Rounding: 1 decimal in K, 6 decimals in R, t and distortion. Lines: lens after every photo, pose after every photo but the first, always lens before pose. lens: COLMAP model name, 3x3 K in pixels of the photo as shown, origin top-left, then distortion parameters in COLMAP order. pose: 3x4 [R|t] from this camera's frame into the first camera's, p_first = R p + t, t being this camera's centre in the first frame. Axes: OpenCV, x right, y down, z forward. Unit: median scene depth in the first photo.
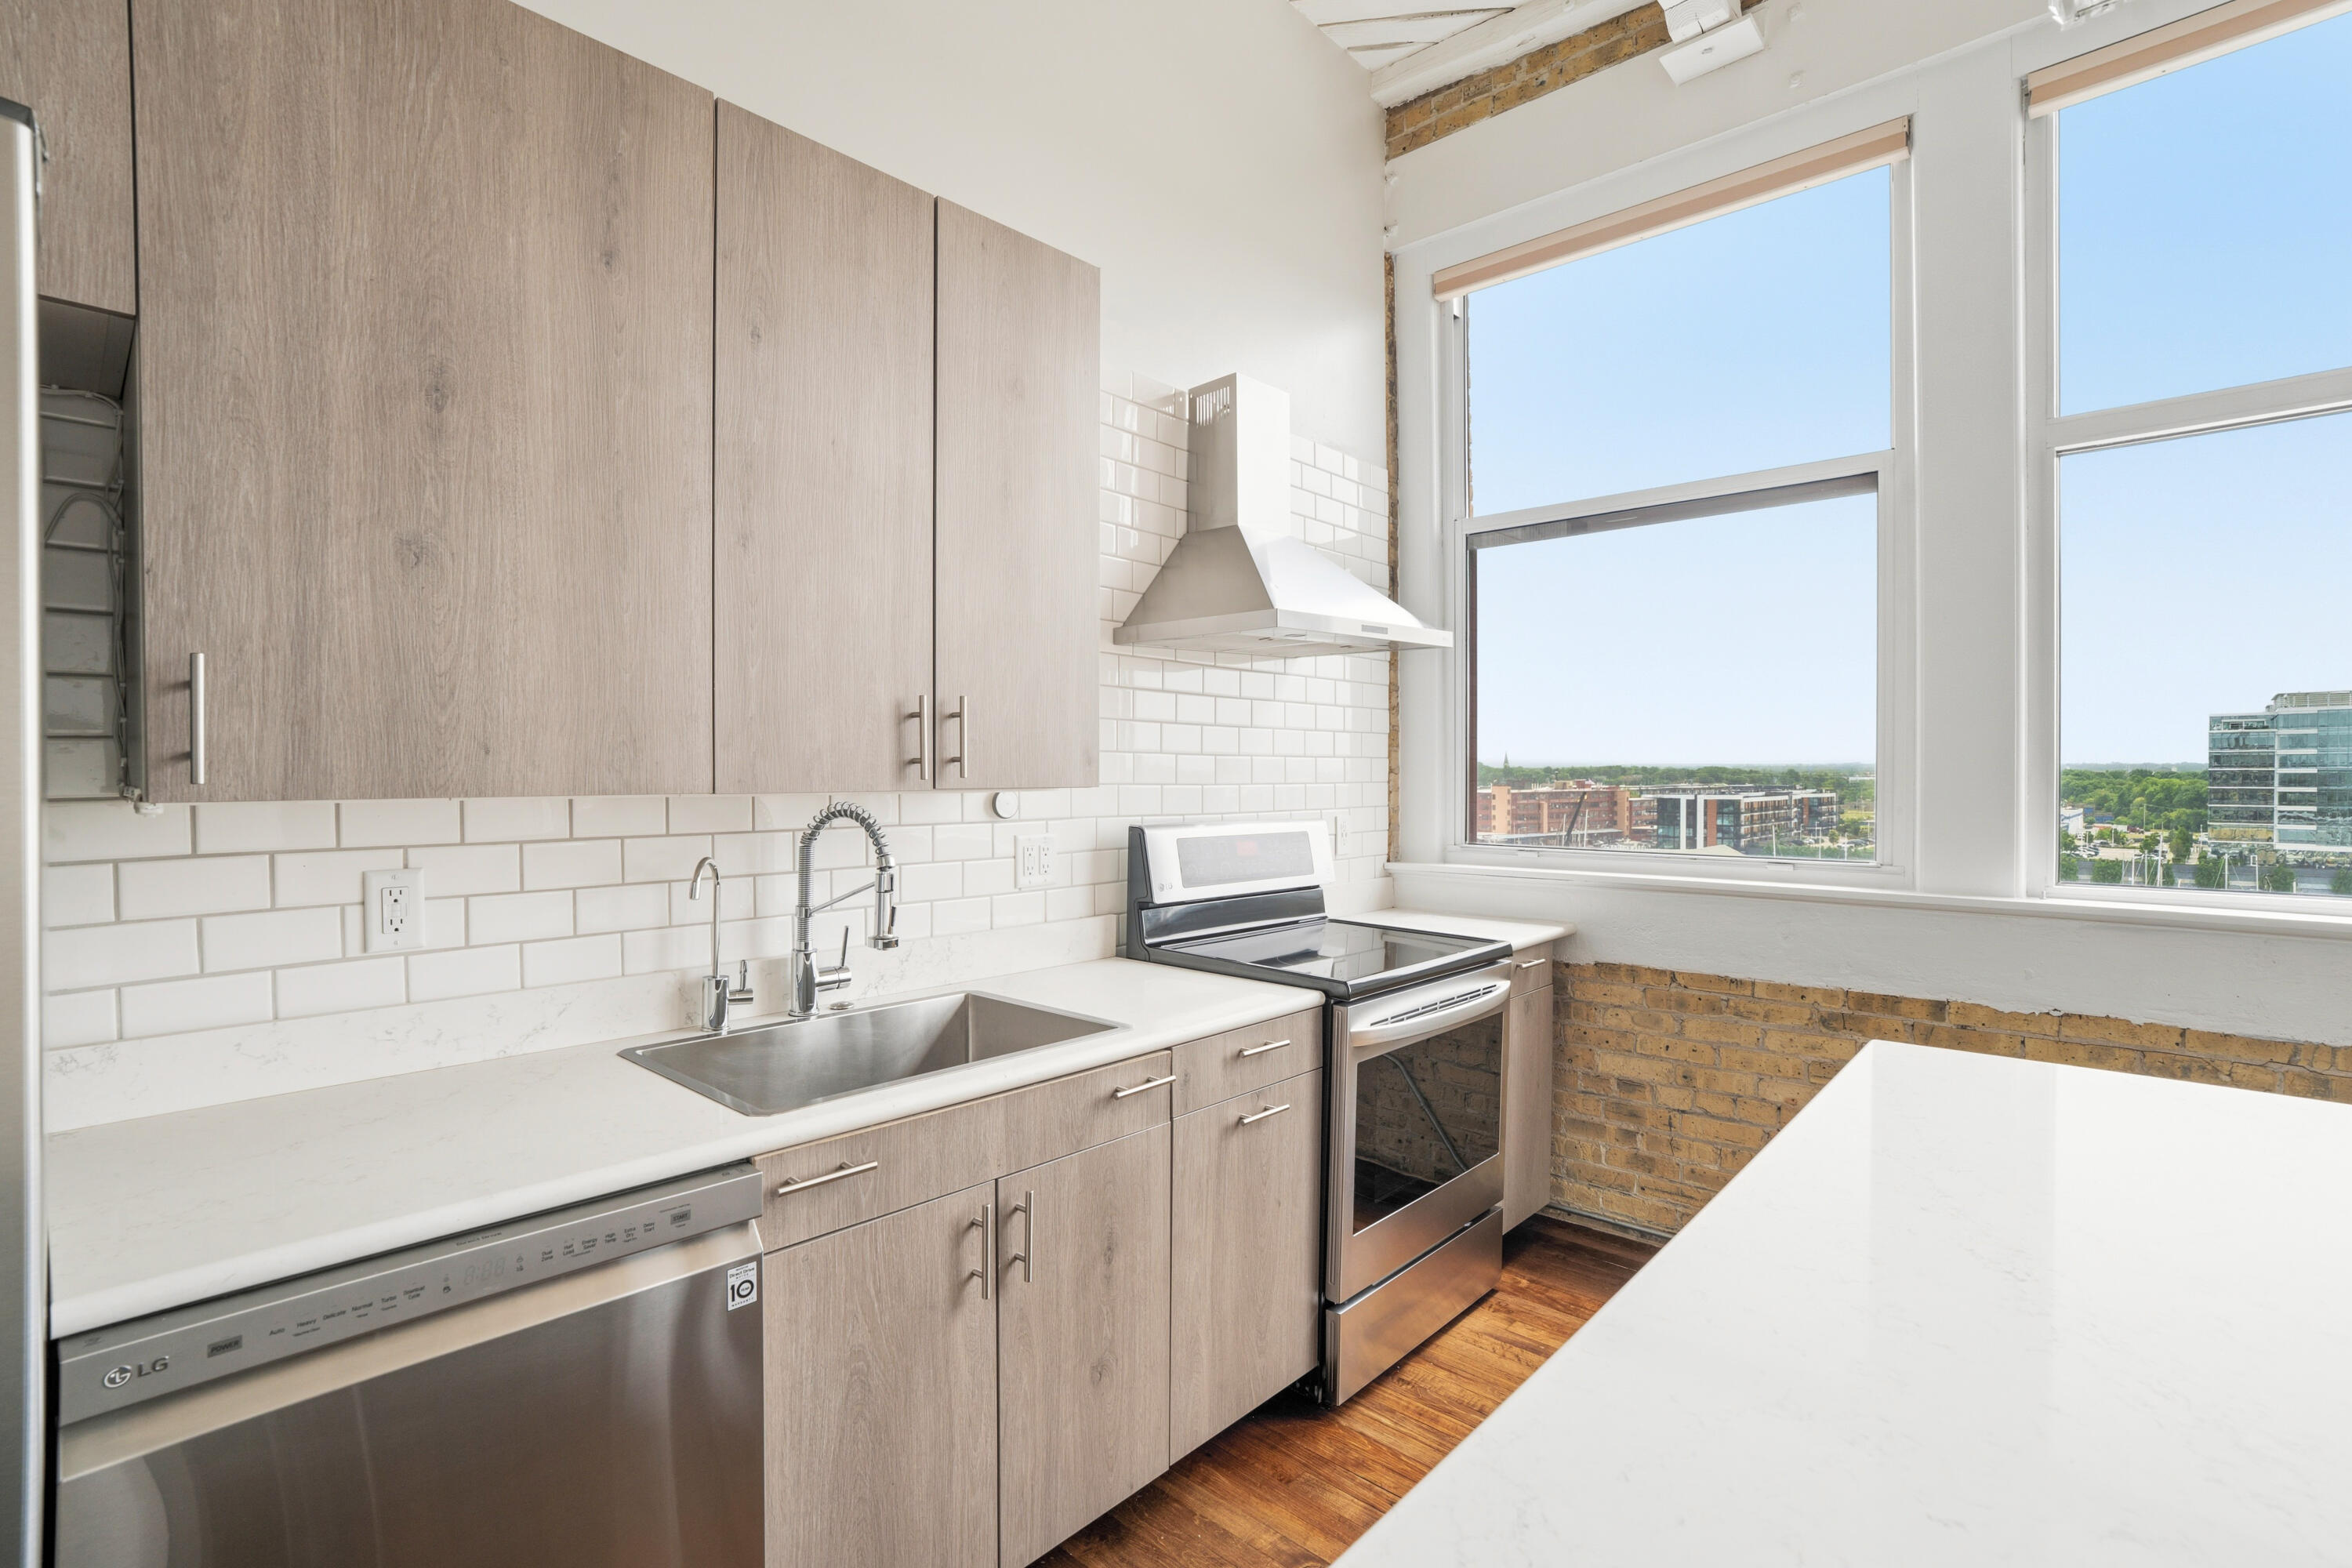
lens RADIAL K [[1099.9, 0, 1186.0], [0, 1099.9, 790.3], [0, 0, 1]] dist [-0.064094, 0.030335]
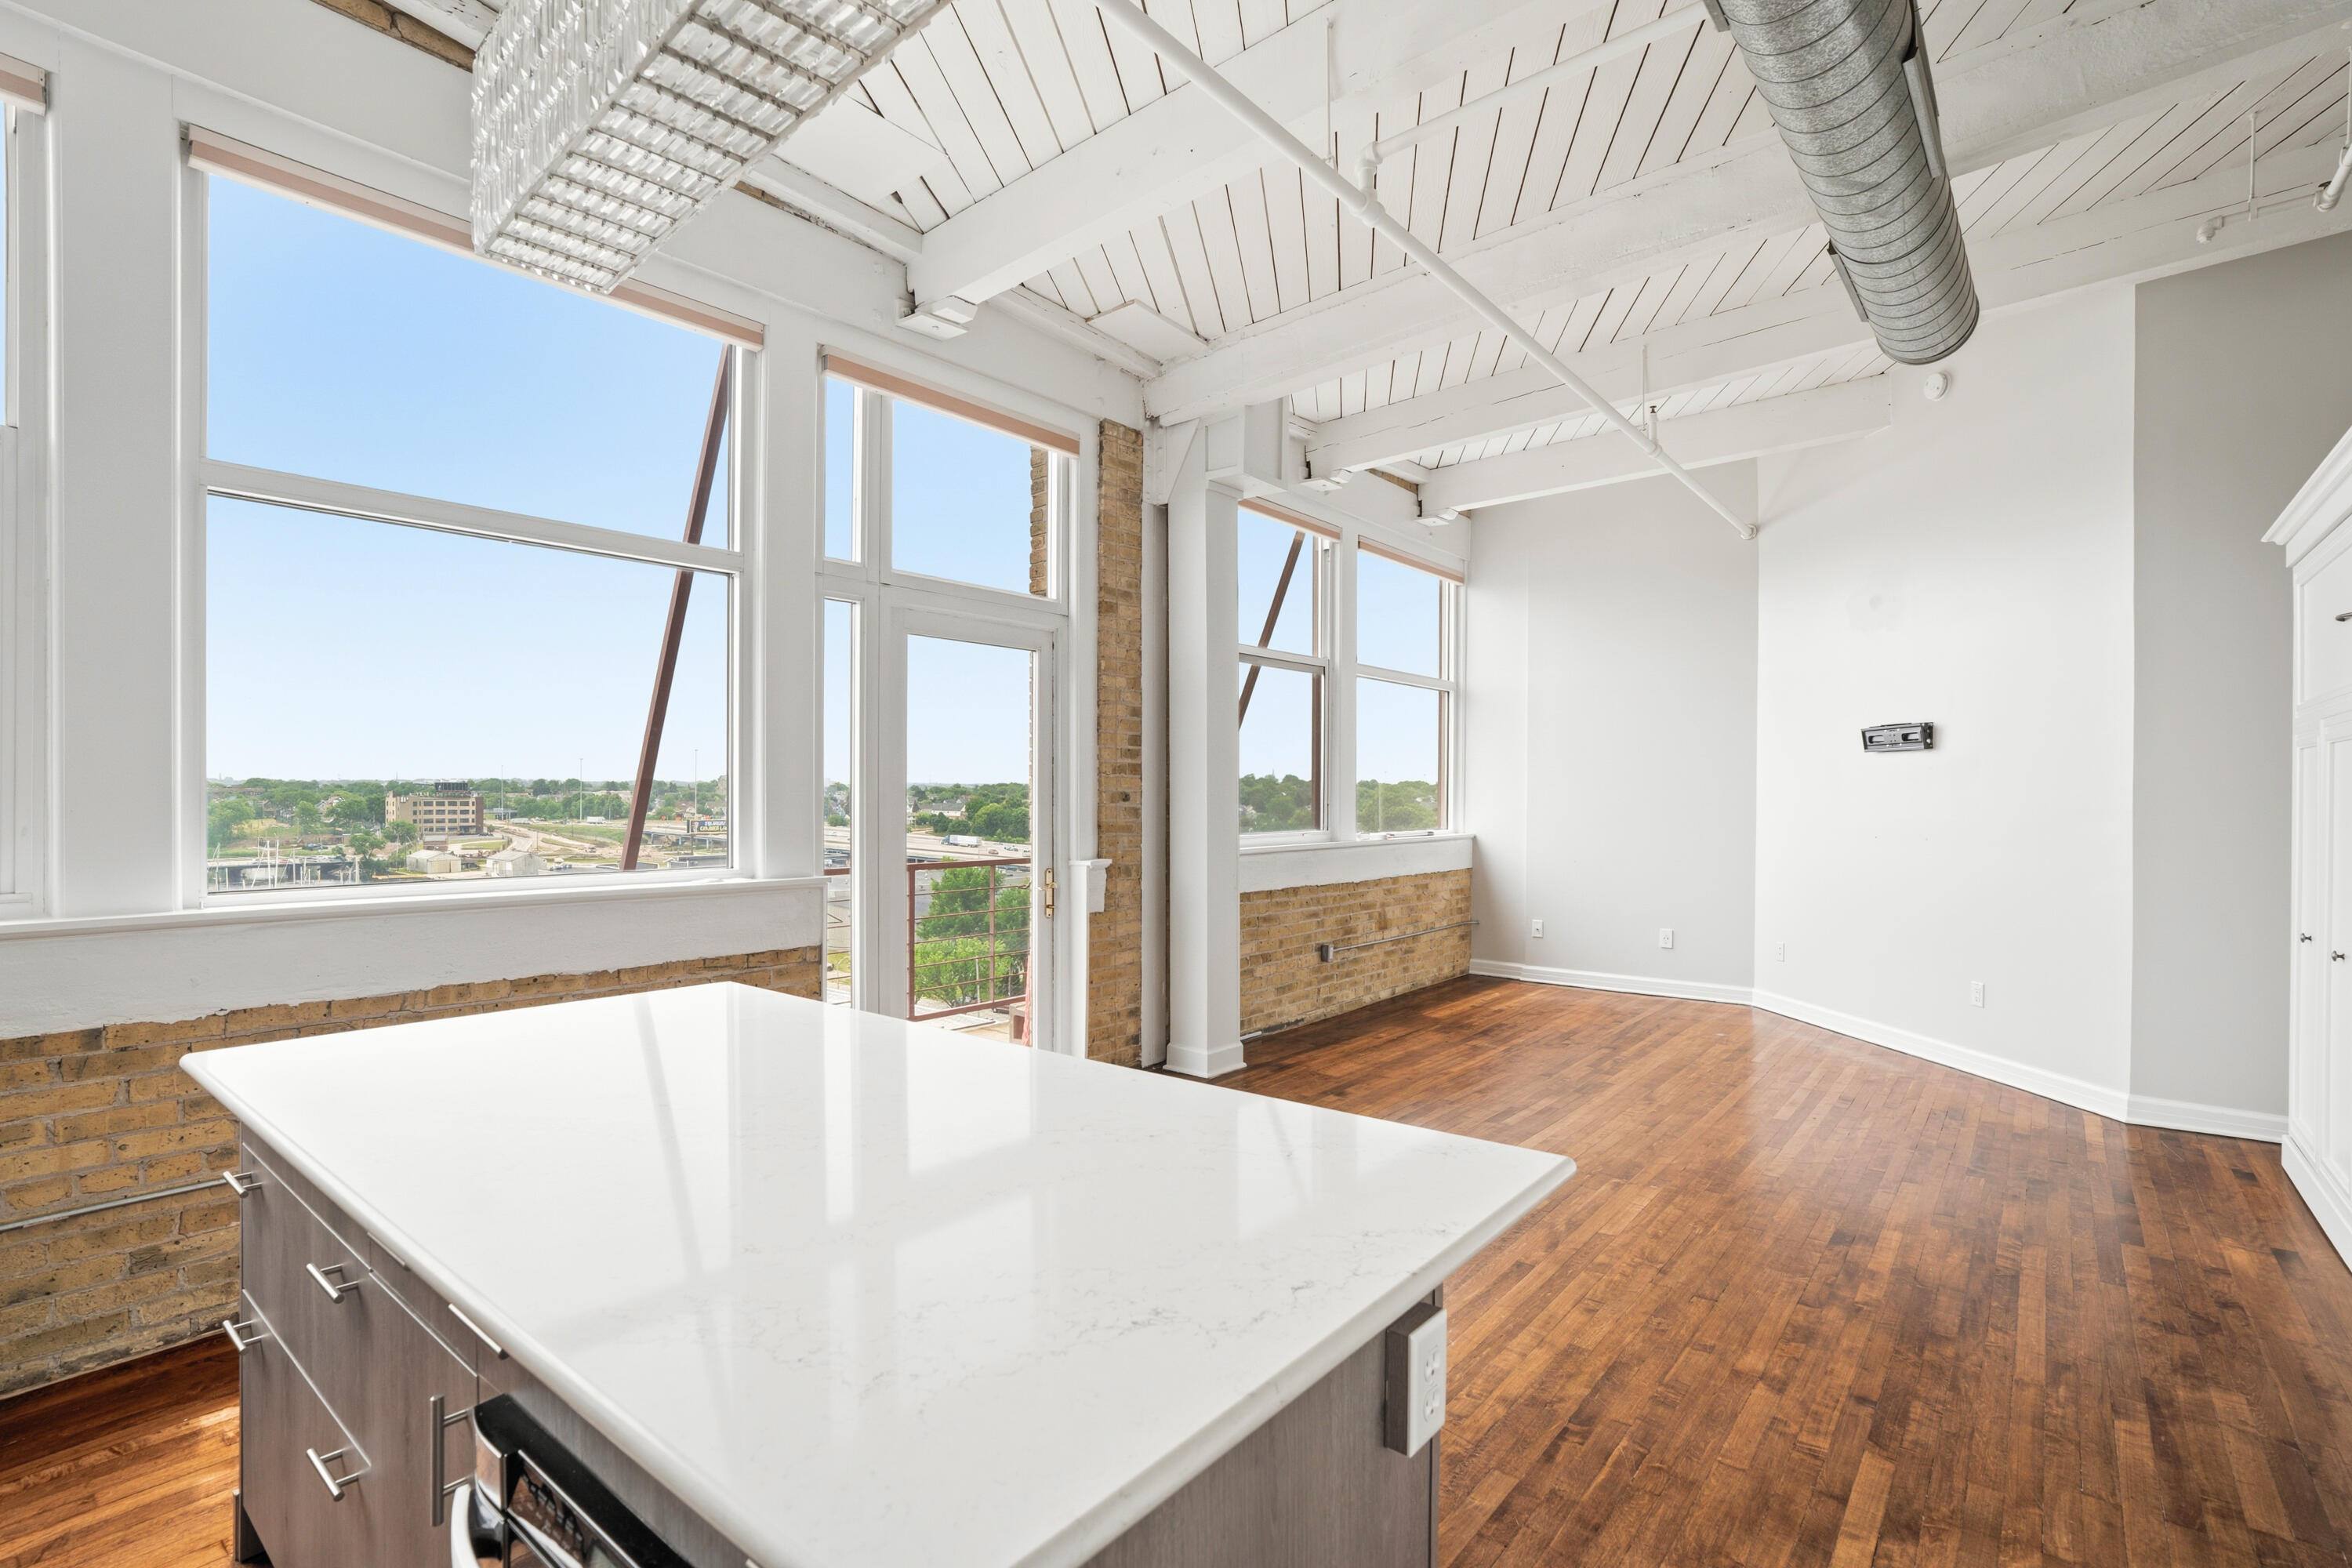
lens RADIAL K [[1099.9, 0, 1186.0], [0, 1099.9, 790.3], [0, 0, 1]] dist [-0.064094, 0.030335]
pose [[-0.054530, 0.001781, 0.998511, -0.273068], [0.011498, 0.999933, -0.001155, -0.003054], [-0.998446, 0.011418, -0.054547, 0.073882]]
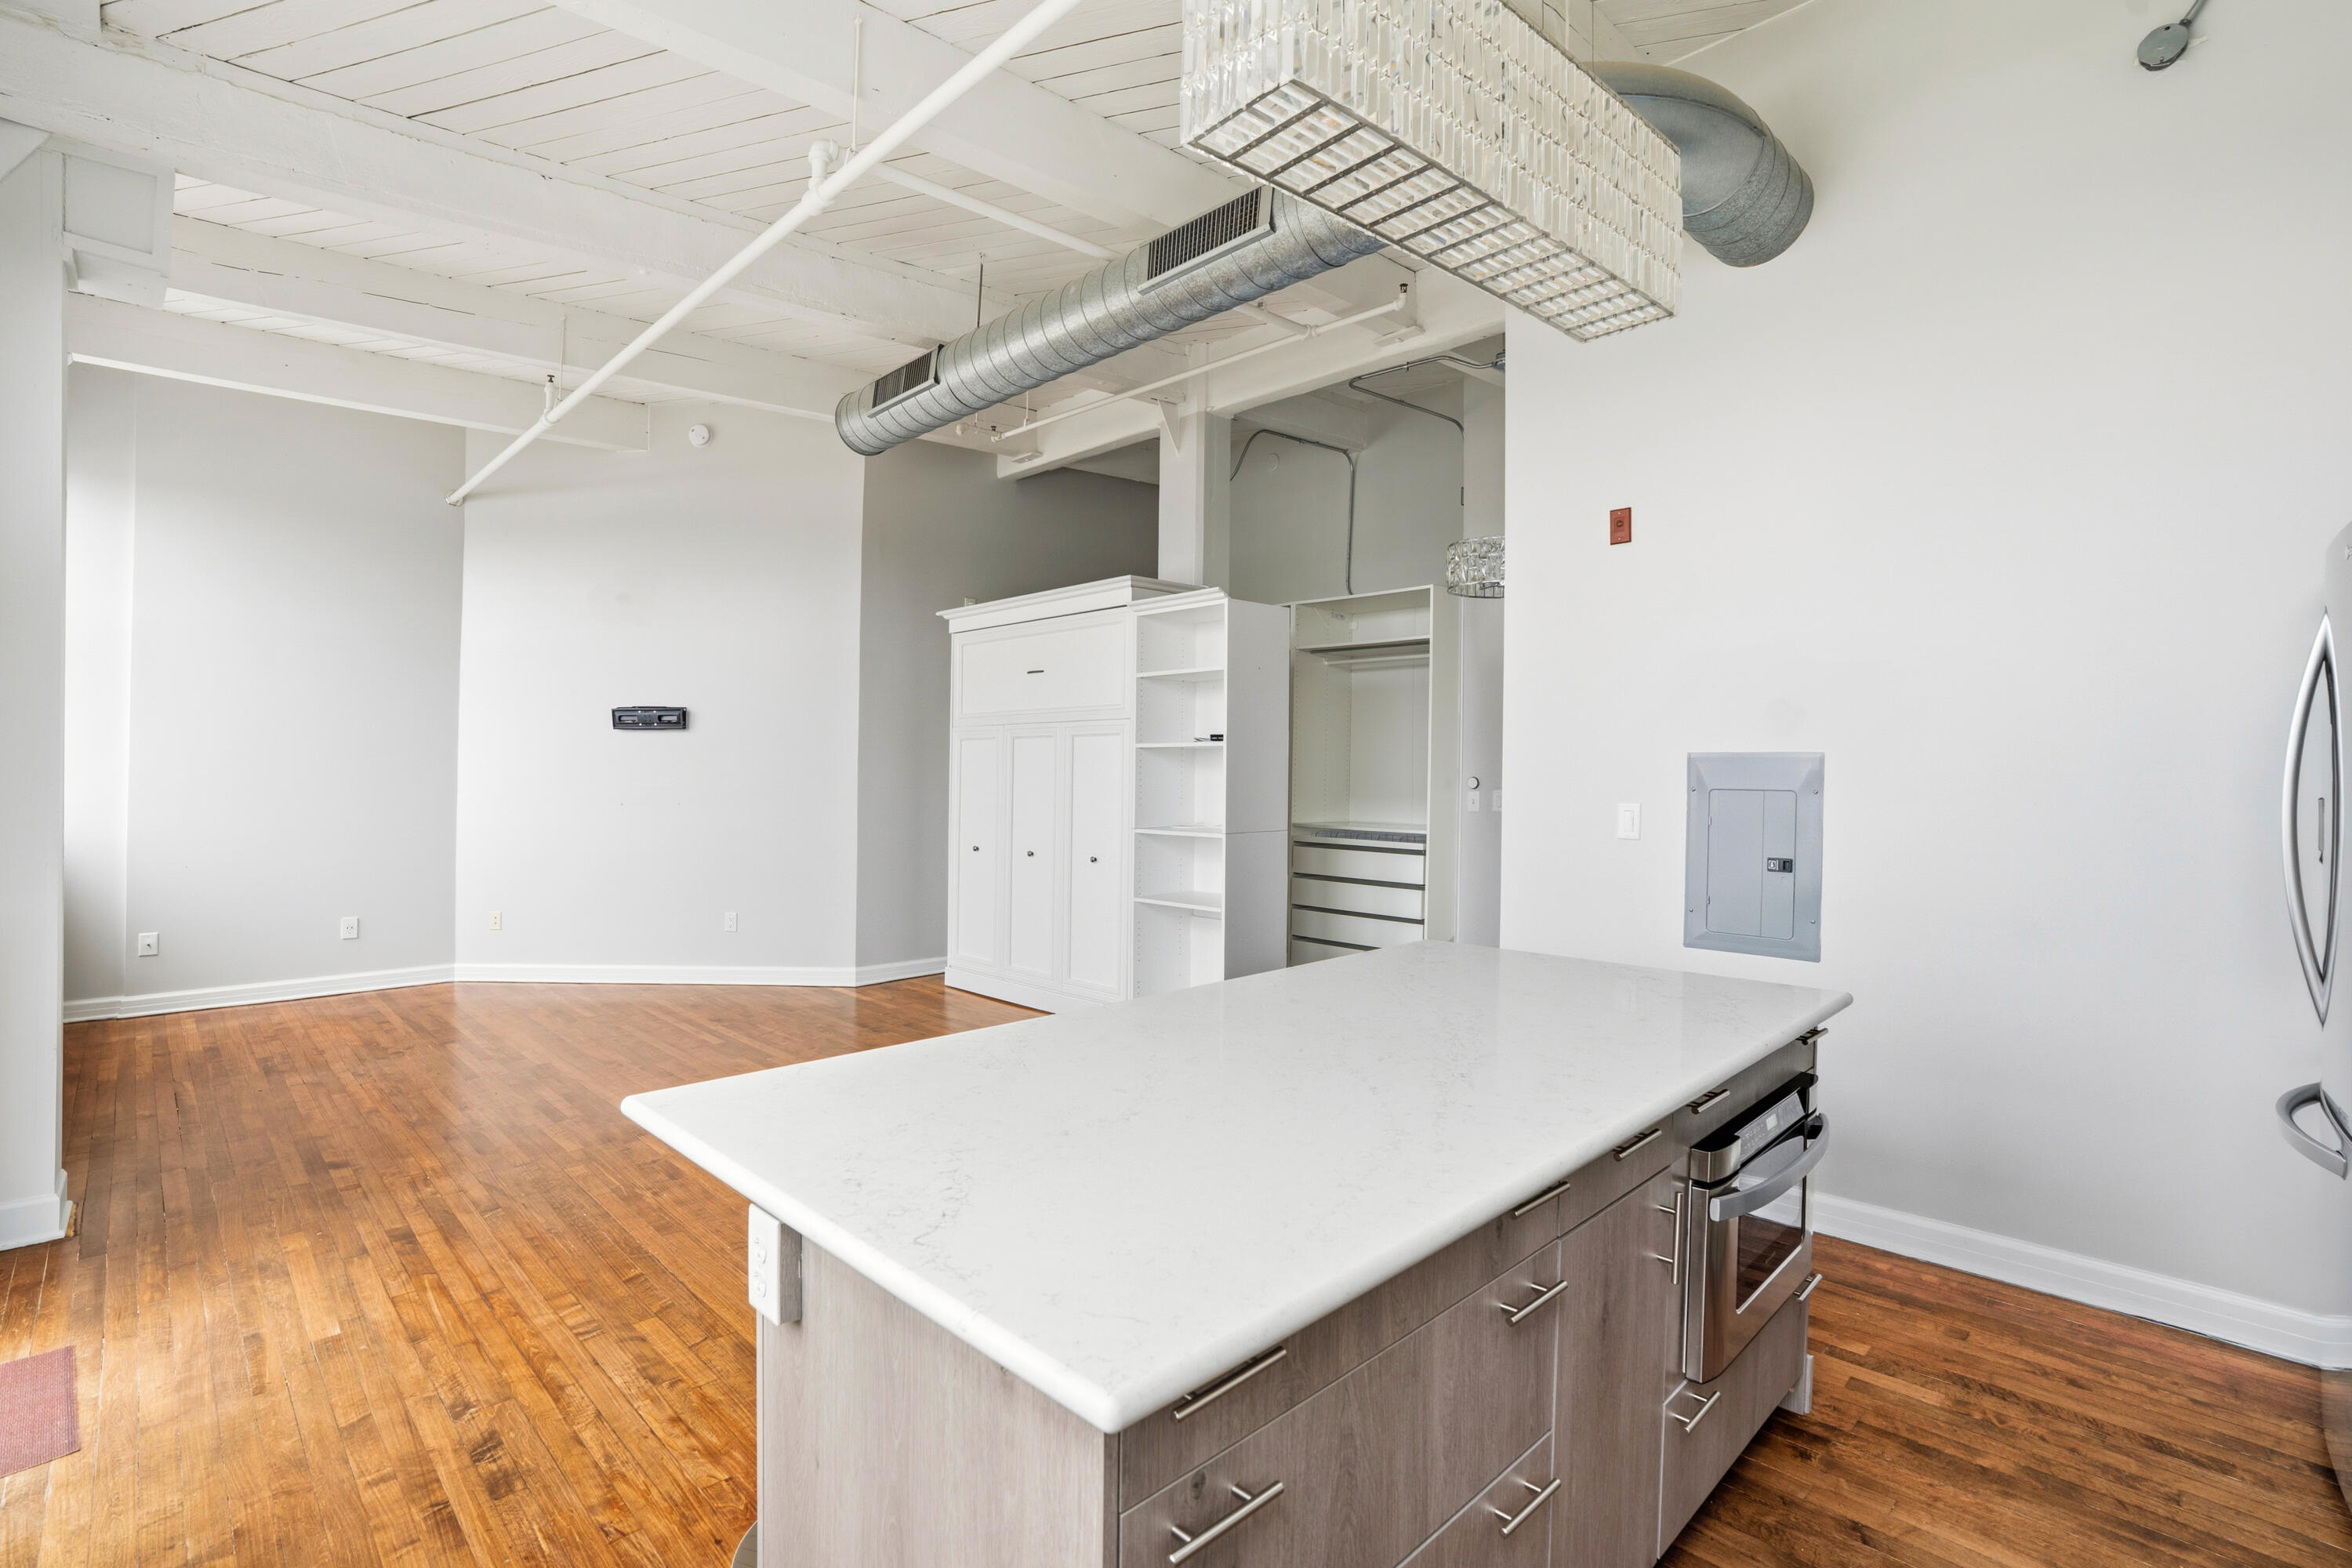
lens RADIAL K [[1095.2, 0, 1202.1], [0, 1095.2, 725.3], [0, 0, 1]] dist [-0.060352, 0.024287]
pose [[-0.999275, 0.000515, 0.038055, 0.365664], [-0.000337, 0.999750, -0.022370, -0.021212], [-0.038057, -0.022367, -0.999025, 0.985658]]
